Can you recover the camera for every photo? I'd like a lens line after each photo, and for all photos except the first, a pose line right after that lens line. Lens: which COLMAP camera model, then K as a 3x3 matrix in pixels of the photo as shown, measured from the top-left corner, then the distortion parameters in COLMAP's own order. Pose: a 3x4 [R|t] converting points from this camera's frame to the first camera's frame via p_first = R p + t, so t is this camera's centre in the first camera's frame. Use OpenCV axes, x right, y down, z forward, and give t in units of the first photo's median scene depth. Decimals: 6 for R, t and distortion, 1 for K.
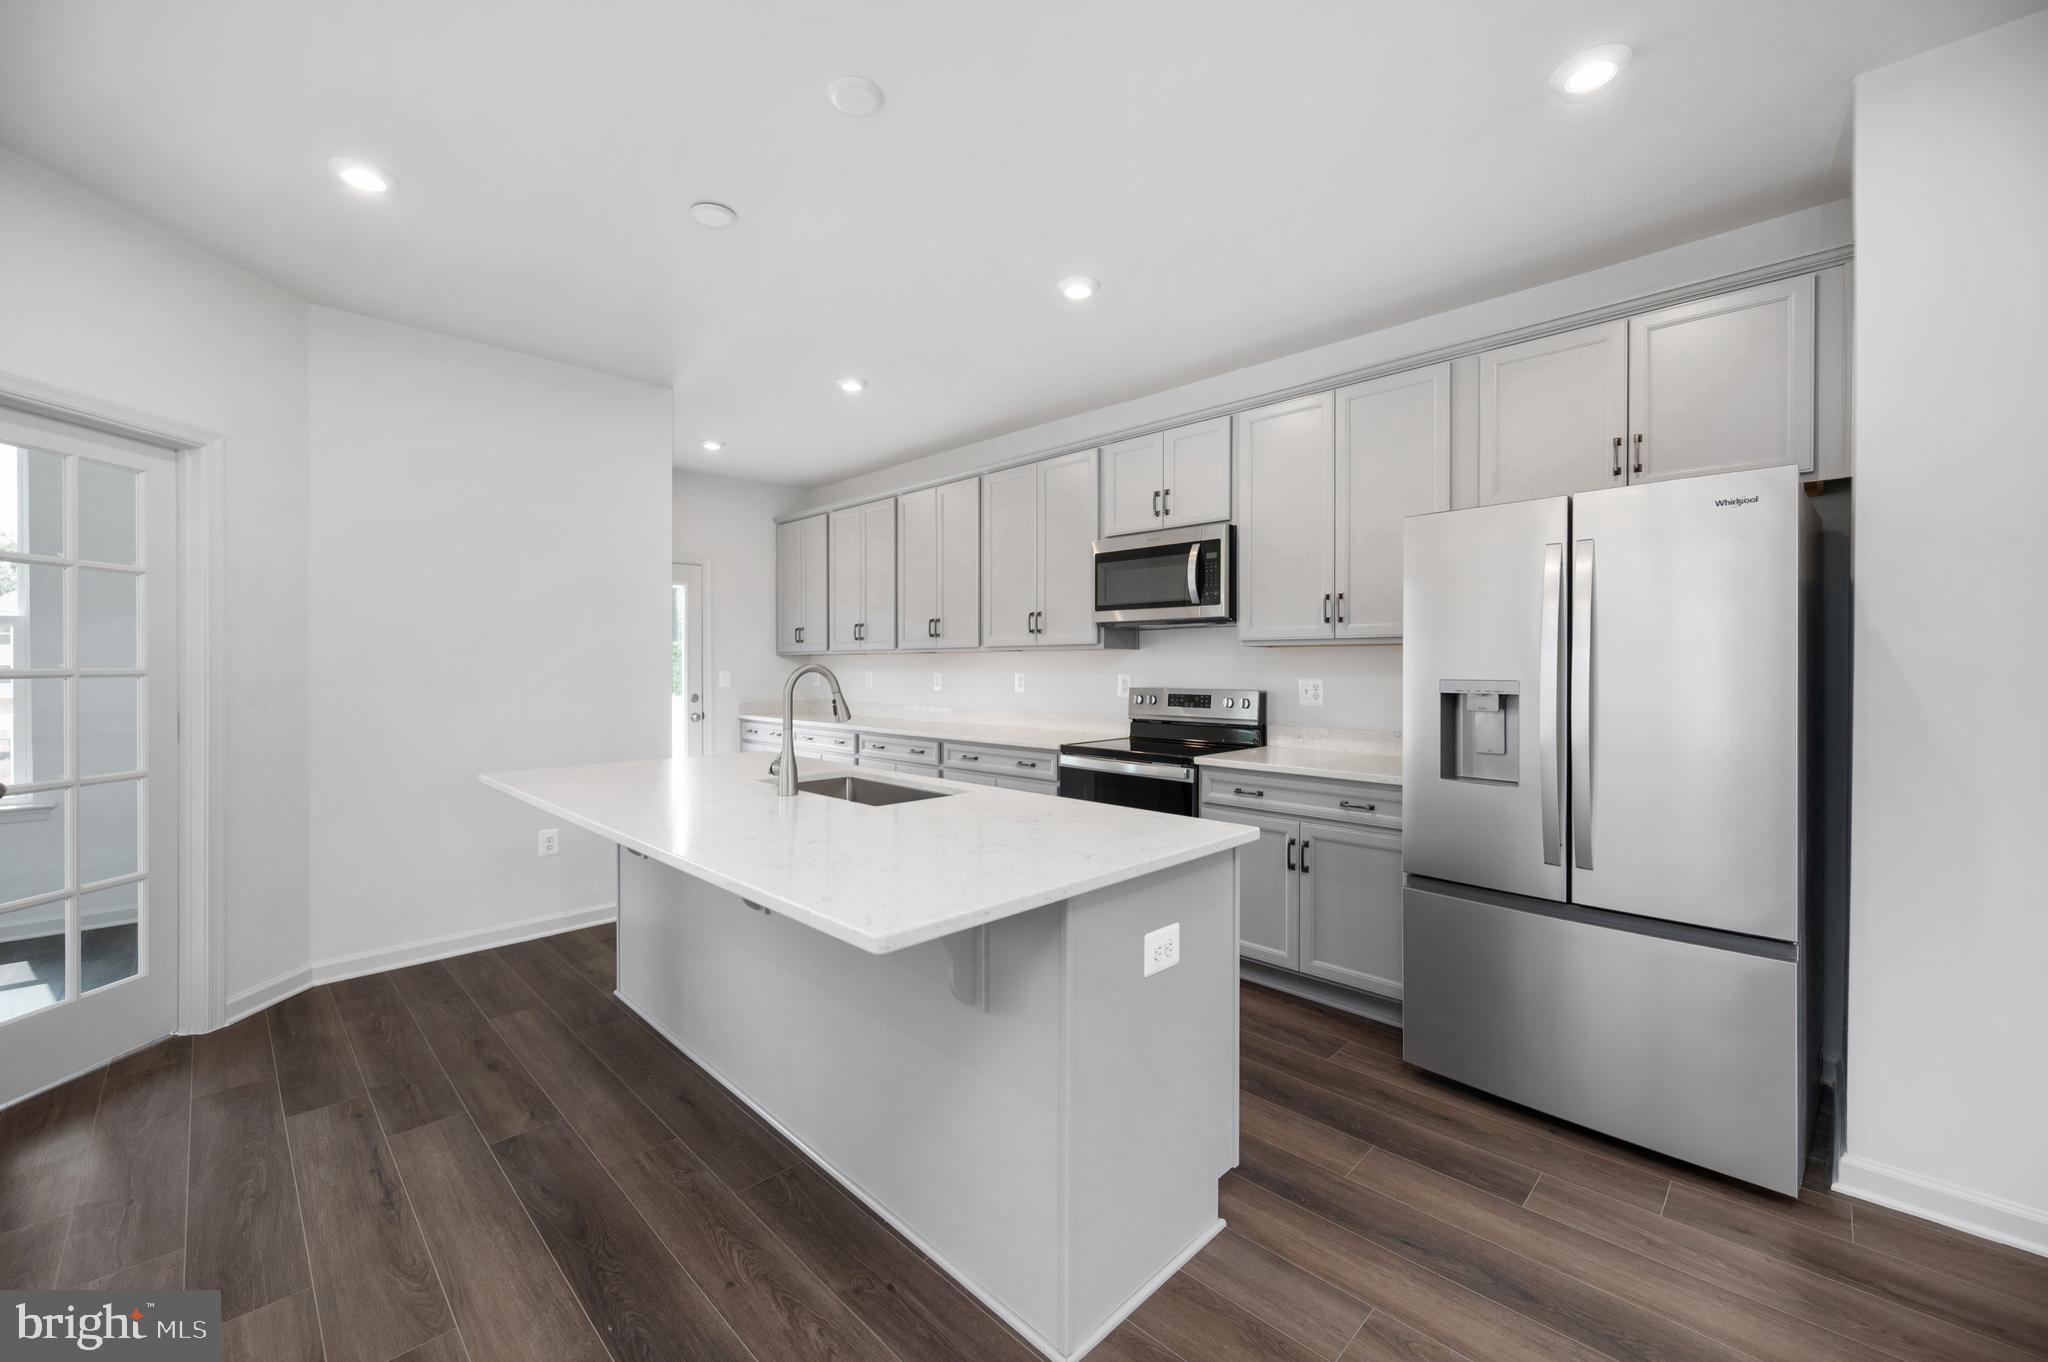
lens RADIAL K [[809.4, 0, 1010.5], [0, 809.4, 671.4], [0, 0, 1]] dist [-0.000633, -0.000154]
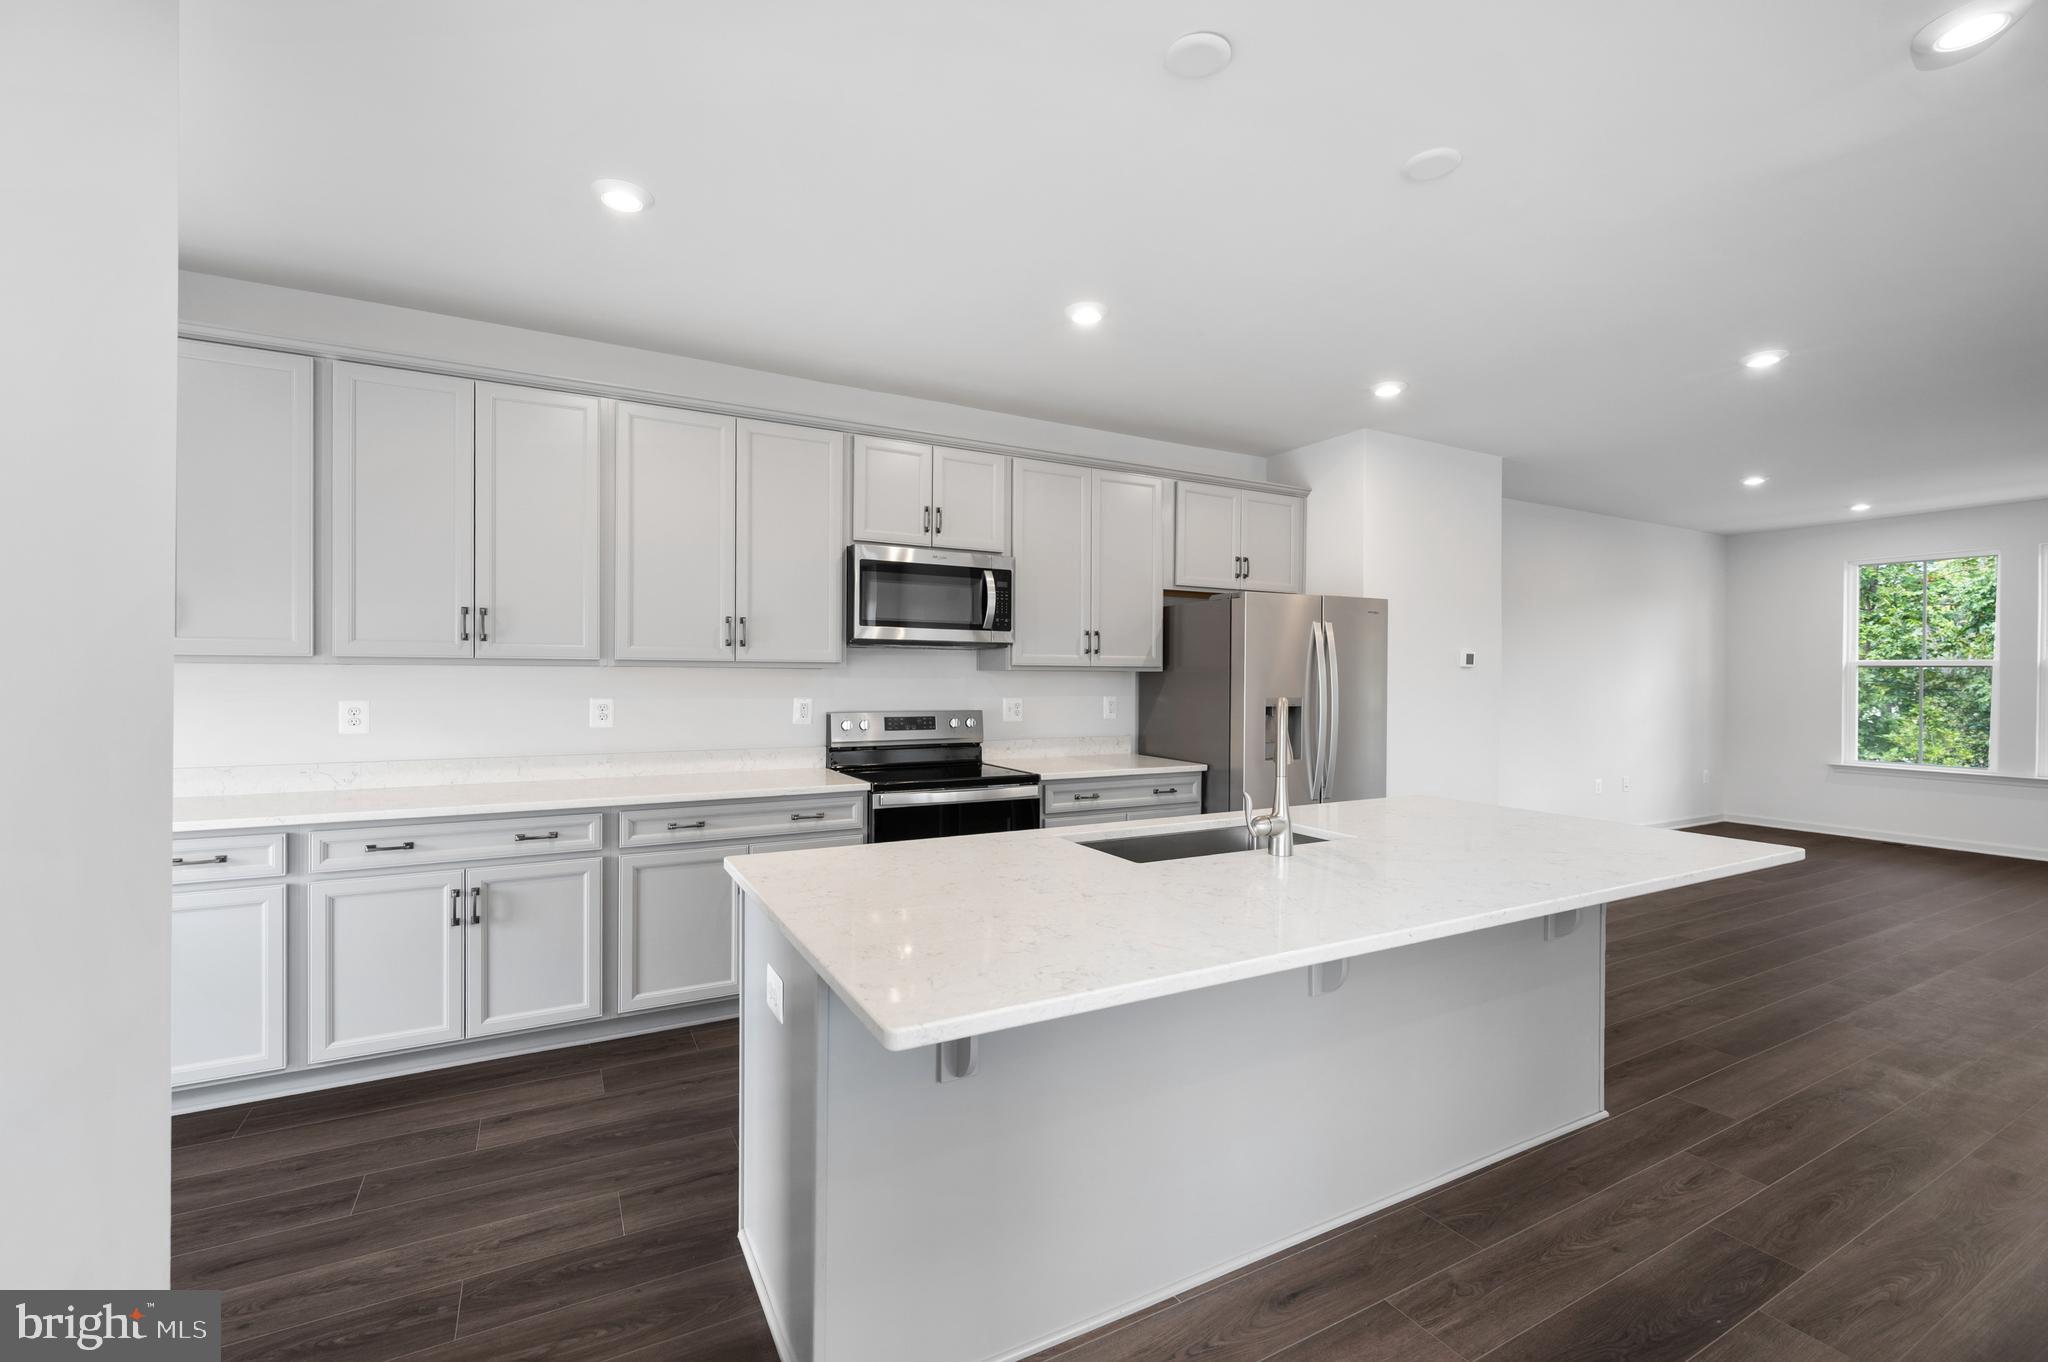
lens RADIAL K [[809.4, 0, 1016.3], [0, 809.4, 683.6], [0, 0, 1]] dist [-0.000633, -0.000154]
pose [[0.311404, -0.006487, 0.950255, -0.704149], [0.002990, 0.999978, 0.005846, -0.018193], [-0.950273, 0.001020, 0.311417, 0.606070]]
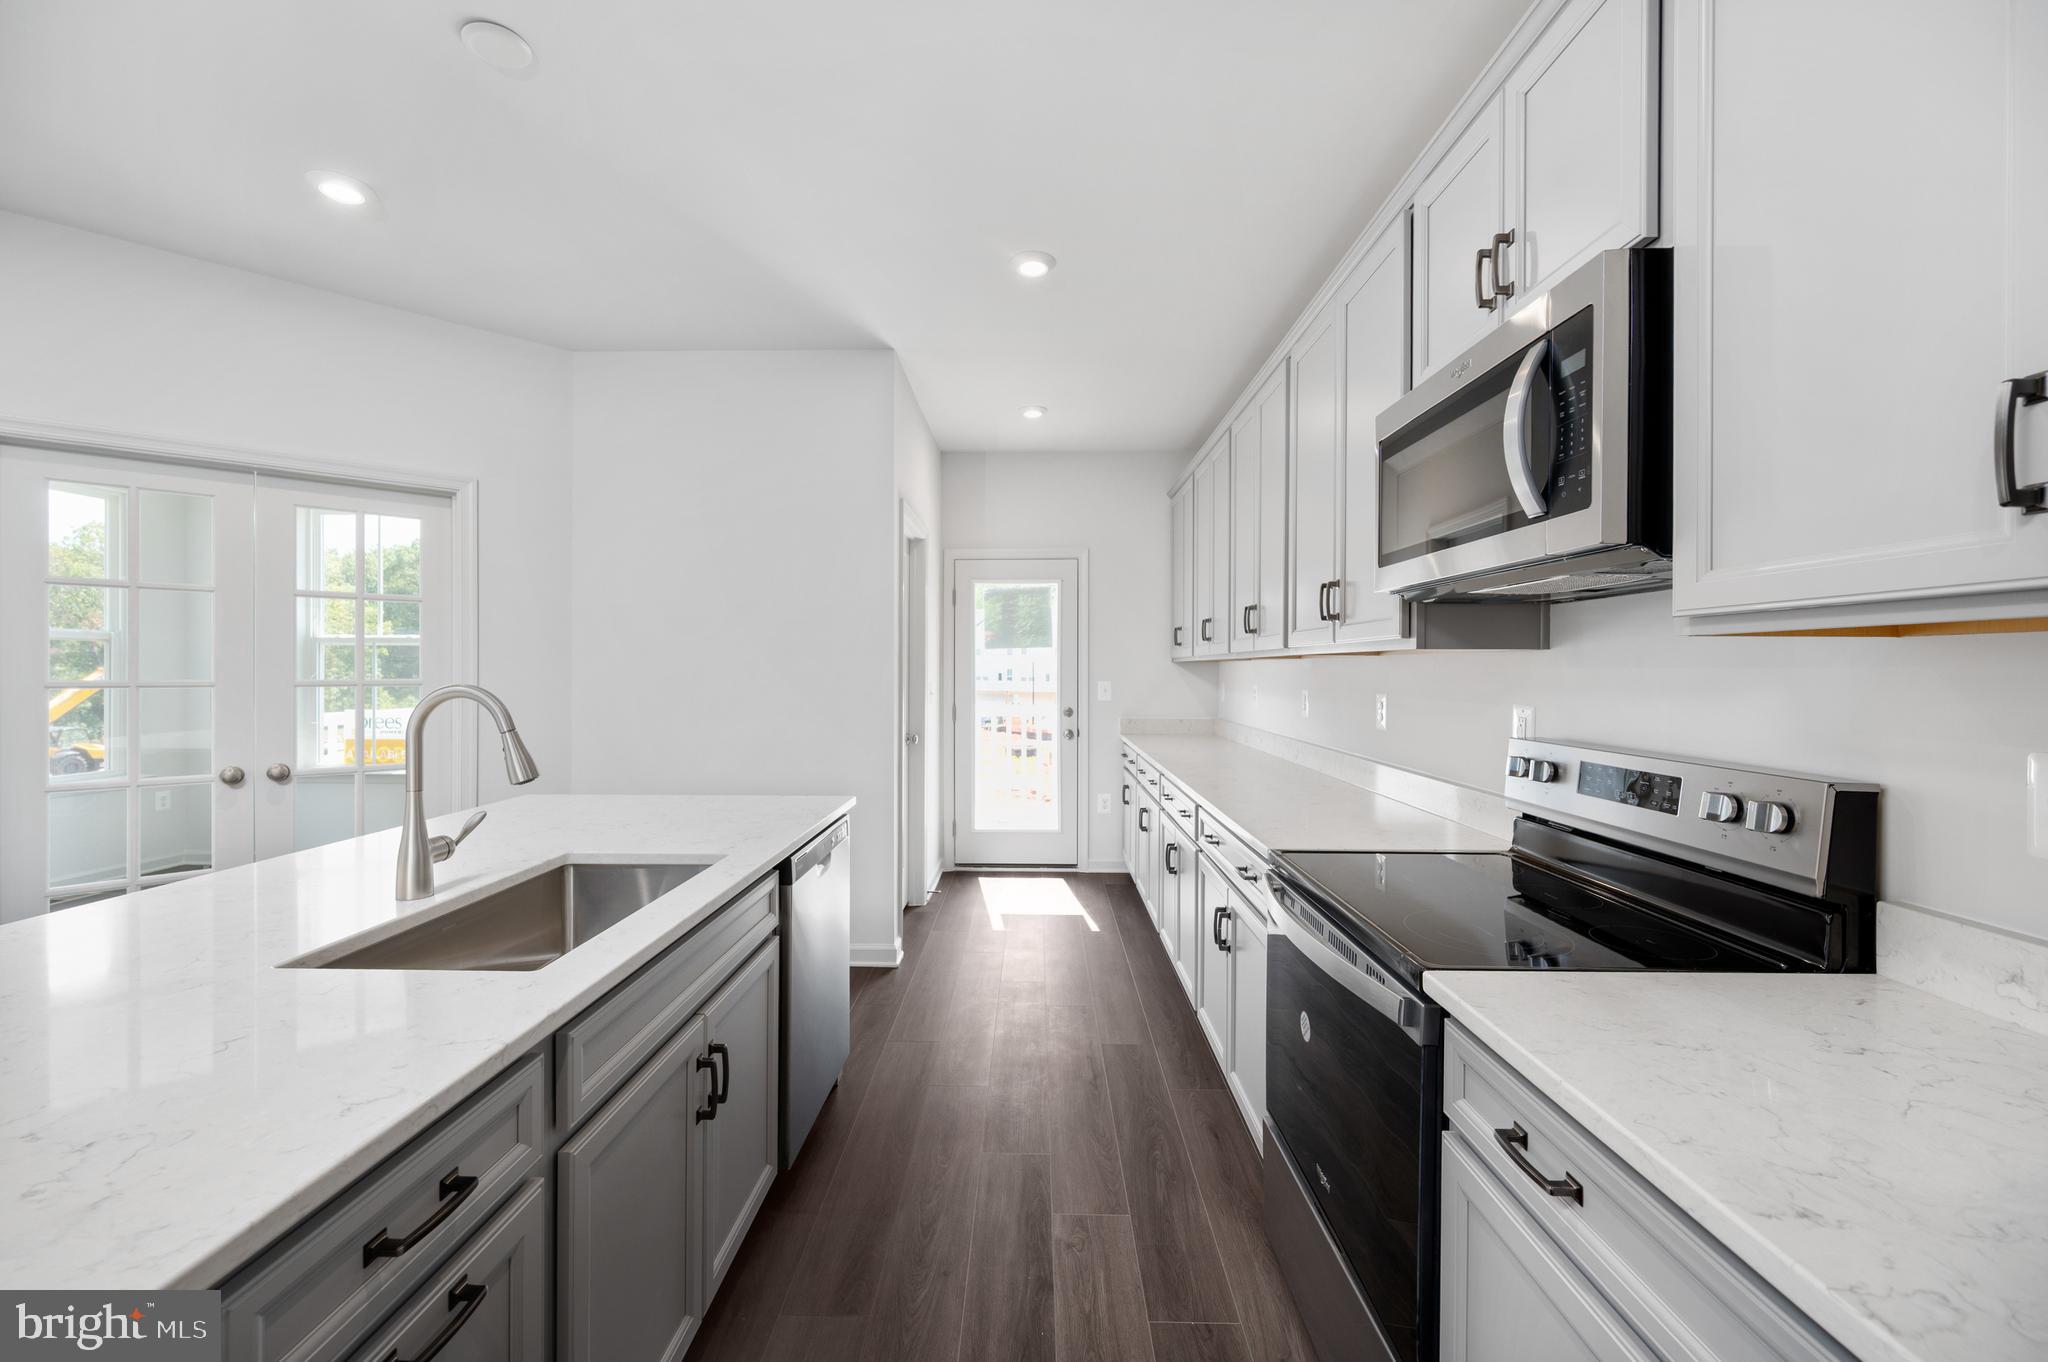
lens RADIAL K [[809.4, 0, 1023.0], [0, 809.4, 671.1], [0, 0, 1]] dist [-0.000633, -0.000154]
pose [[0.691997, 0.004442, -0.721887, 0.315948], [-0.007765, 0.999969, -0.001290, -0.015137], [0.721859, 0.006498, 0.692010, 0.578988]]
